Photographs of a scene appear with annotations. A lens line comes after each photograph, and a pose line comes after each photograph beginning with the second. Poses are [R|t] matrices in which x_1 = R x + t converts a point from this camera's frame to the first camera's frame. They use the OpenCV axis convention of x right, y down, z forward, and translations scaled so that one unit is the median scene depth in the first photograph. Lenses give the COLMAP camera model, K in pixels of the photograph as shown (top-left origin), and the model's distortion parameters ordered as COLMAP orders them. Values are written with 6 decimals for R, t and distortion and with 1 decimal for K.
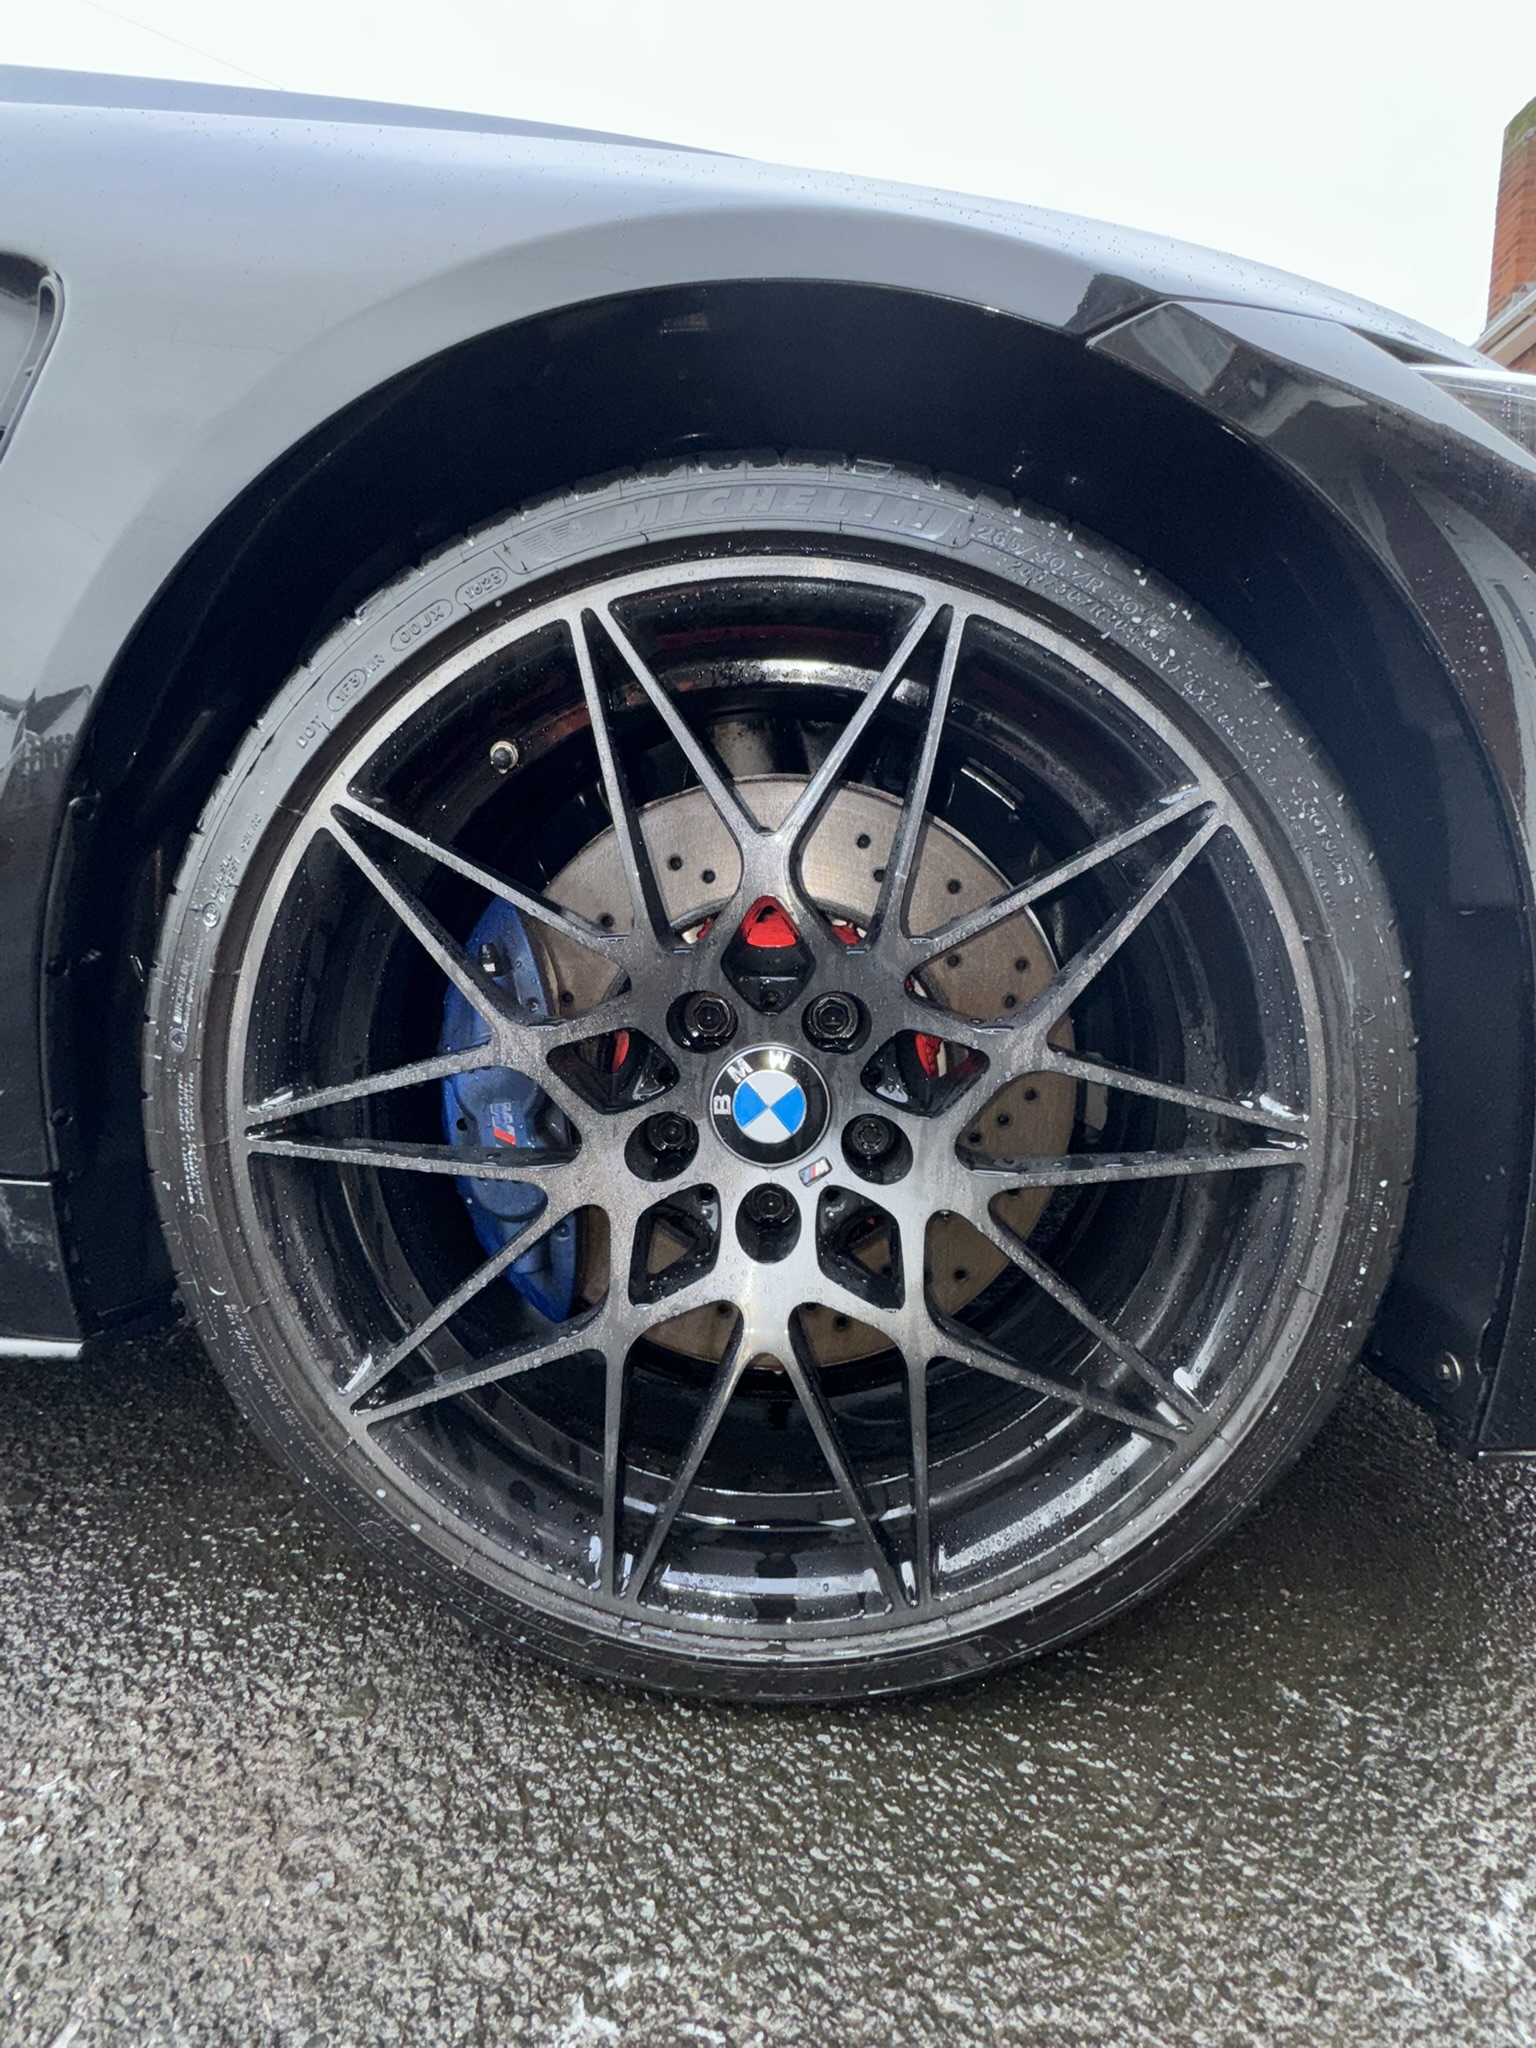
lens RADIAL K [[940.3, 0, 770.9], [0, 940.3, 1025.2], [0, 0, 1]] dist [-0.001938, 0.000584]
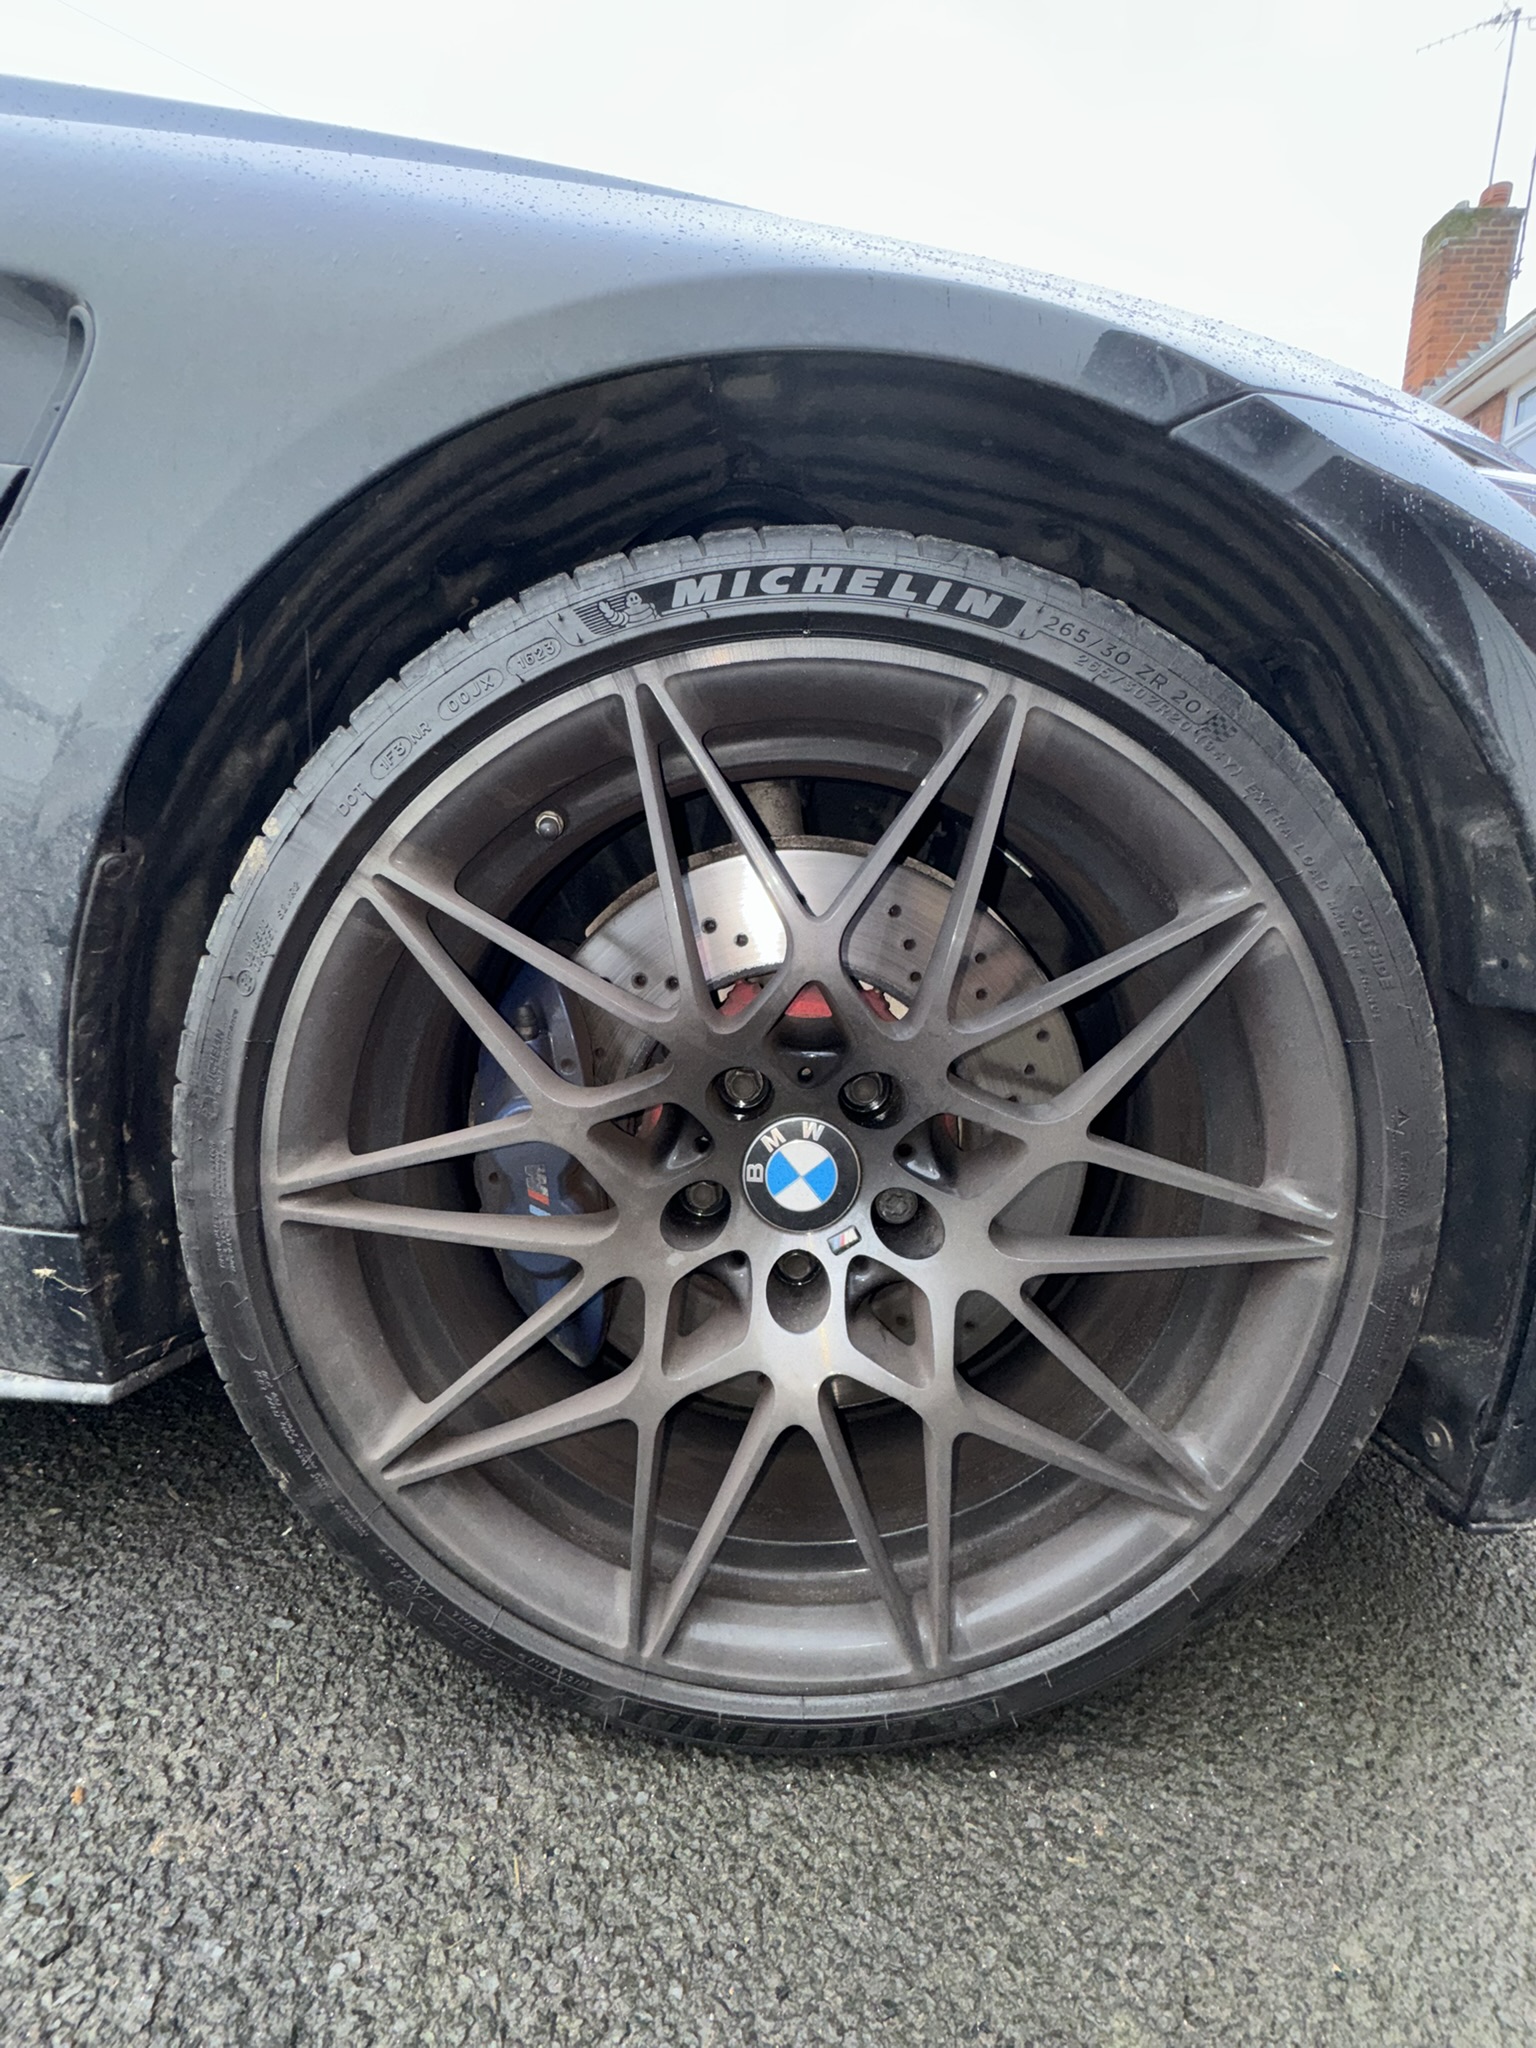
lens RADIAL K [[818.8, 0, 765.6], [0, 818.8, 1023.7], [0, 0, 1]] dist [-0.001416, -0.000147]
pose [[0.999138, 0.028410, 0.030270, -0.076498], [-0.029228, 0.999210, 0.026938, -0.106999], [-0.029480, -0.027799, 0.999179, 0.125886]]
